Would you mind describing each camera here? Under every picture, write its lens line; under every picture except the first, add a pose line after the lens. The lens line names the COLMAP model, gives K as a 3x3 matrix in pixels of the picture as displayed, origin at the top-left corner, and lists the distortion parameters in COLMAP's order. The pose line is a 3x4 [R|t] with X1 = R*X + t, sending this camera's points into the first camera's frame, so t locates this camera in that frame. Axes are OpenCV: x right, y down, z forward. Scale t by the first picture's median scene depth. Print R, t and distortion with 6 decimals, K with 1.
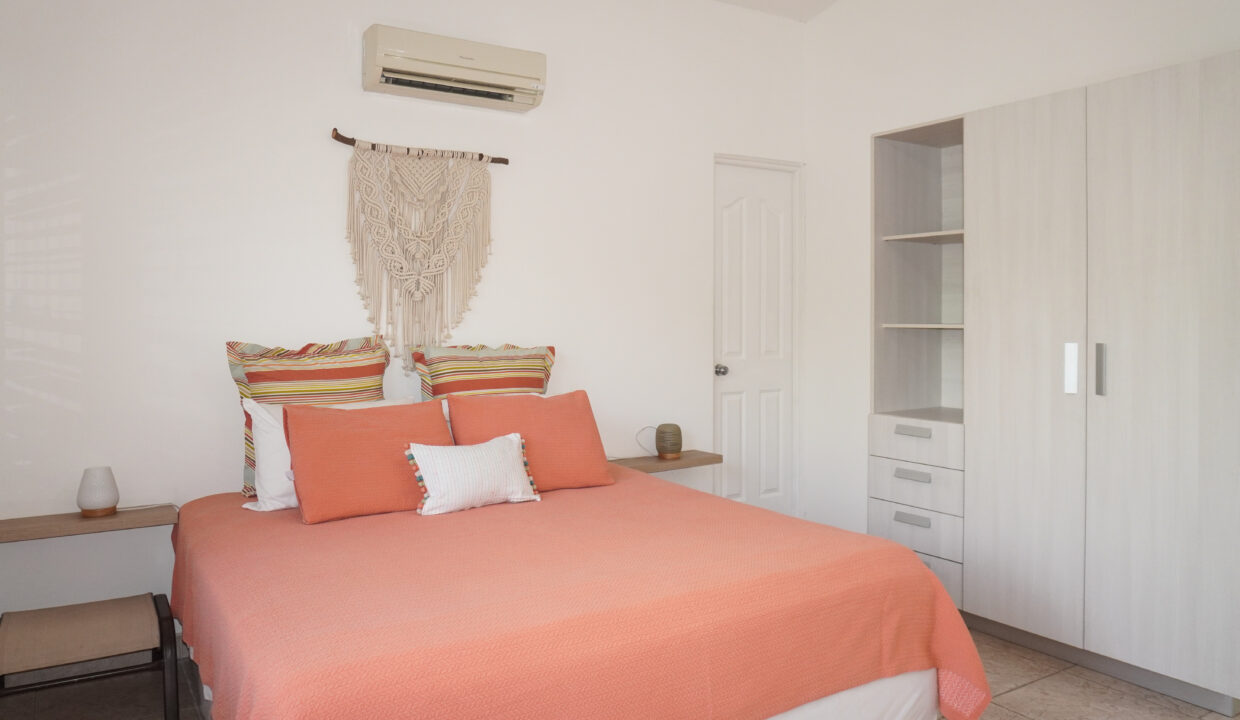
lens RADIAL K [[895.3, 0, 620.0], [0, 895.3, 360.0], [0, 0, 1]] dist [-0.009236, -0.001198]
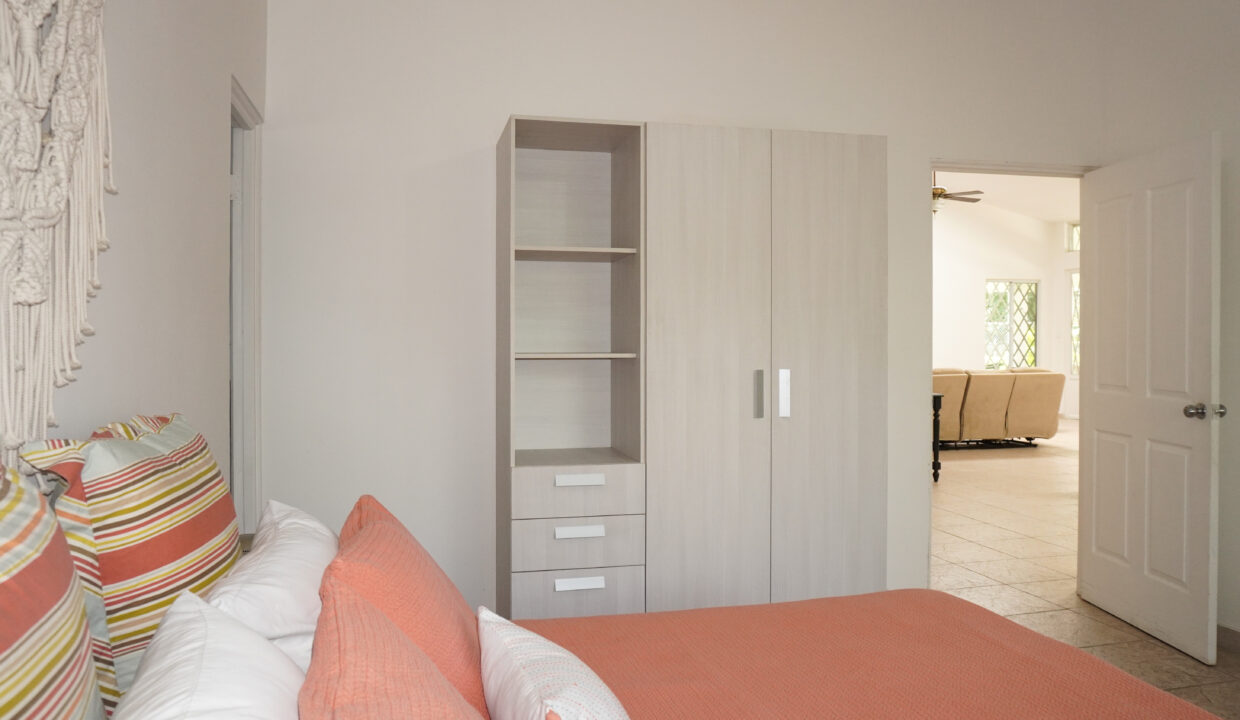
lens RADIAL K [[895.3, 0, 620.0], [0, 895.3, 360.0], [0, 0, 1]] dist [-0.009236, -0.001198]
pose [[0.311872, -0.021748, 0.949875, -0.485384], [0.047004, 0.998867, 0.007437, -0.040468], [-0.948961, 0.042329, 0.312541, 0.733293]]
